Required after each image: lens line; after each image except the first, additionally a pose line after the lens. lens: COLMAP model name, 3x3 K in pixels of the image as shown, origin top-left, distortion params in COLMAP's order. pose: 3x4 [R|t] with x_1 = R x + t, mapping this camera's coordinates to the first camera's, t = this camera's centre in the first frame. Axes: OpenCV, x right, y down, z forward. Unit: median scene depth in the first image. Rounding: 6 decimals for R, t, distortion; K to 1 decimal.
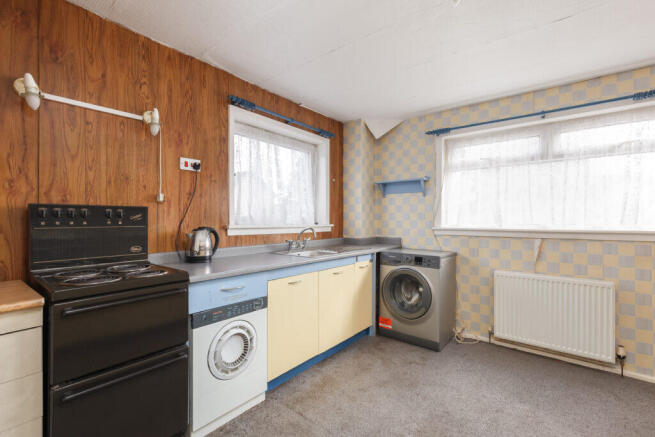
lens RADIAL K [[301.2, 0, 330.7], [0, 301.2, 218.7], [0, 0, 1]] dist [-0.000123, 0.000151]
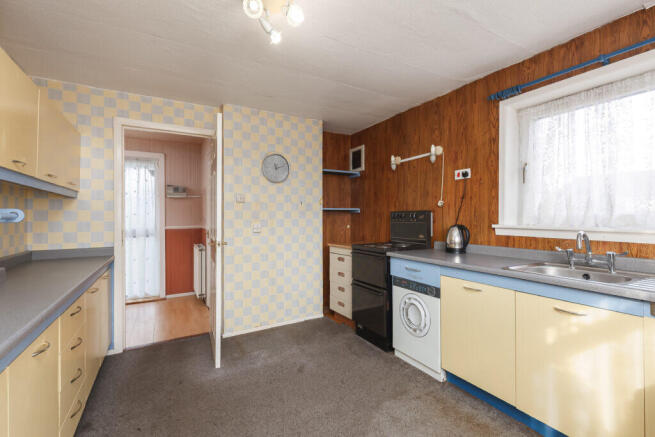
lens RADIAL K [[301.2, 0, 330.2], [0, 301.2, 219.6], [0, 0, 1]] dist [-0.000123, 0.000151]
pose [[-0.388461, 0.003832, -0.921457, 0.904666], [0.001410, 0.999993, 0.003564, 0.001728], [0.921464, 0.000085, -0.388464, 1.001164]]
